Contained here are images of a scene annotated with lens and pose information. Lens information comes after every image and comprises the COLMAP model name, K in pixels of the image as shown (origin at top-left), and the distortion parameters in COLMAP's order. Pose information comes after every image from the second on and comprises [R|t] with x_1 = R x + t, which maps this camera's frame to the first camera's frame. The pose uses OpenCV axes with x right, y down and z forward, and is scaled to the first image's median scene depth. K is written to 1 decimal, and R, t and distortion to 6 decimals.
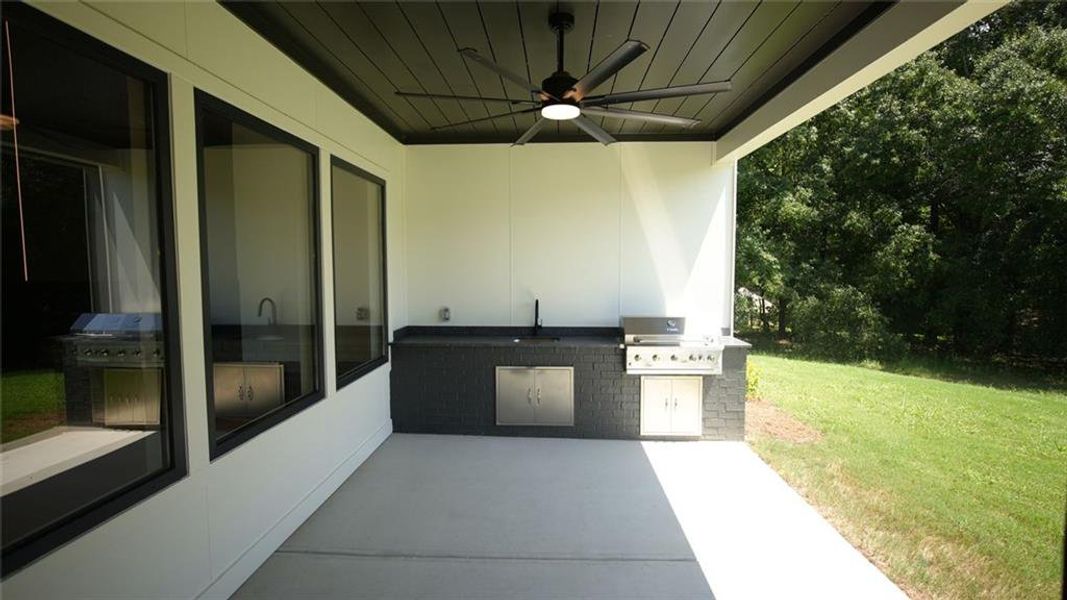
lens RADIAL K [[486.2, 0, 534.0], [0, 486.2, 298.0], [0, 0, 1]] dist [-0.002967, -0.000303]
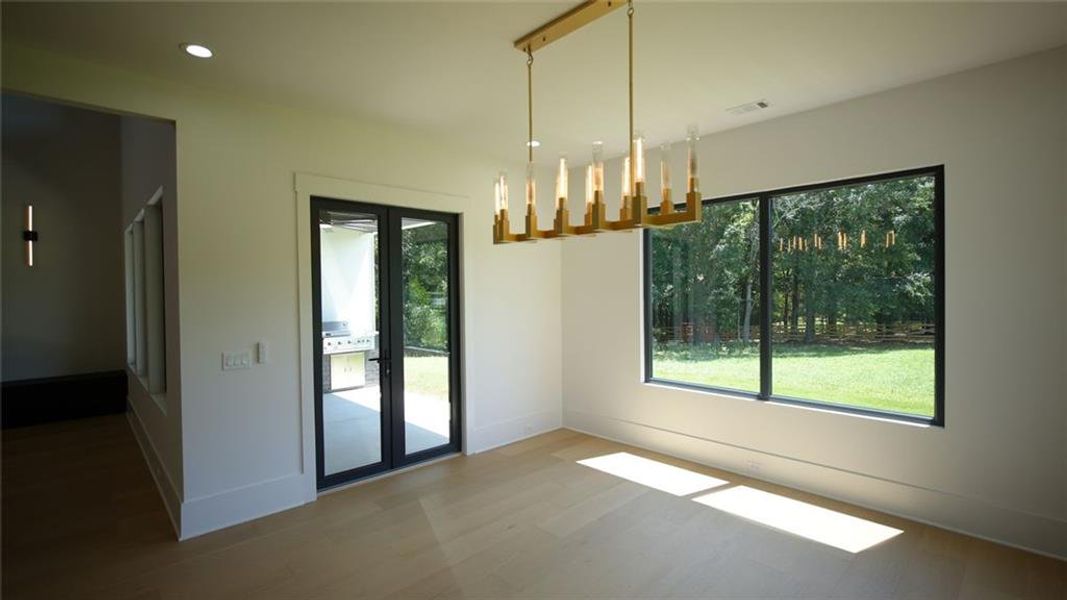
lens RADIAL K [[486.2, 0, 533.9], [0, 486.2, 296.9], [0, 0, 1]] dist [-0.002967, -0.000303]
pose [[0.695010, -0.022562, 0.718646, -0.521926], [0.060180, 0.997826, -0.026874, 0.044327], [-0.716477, 0.061926, 0.694857, -0.742391]]
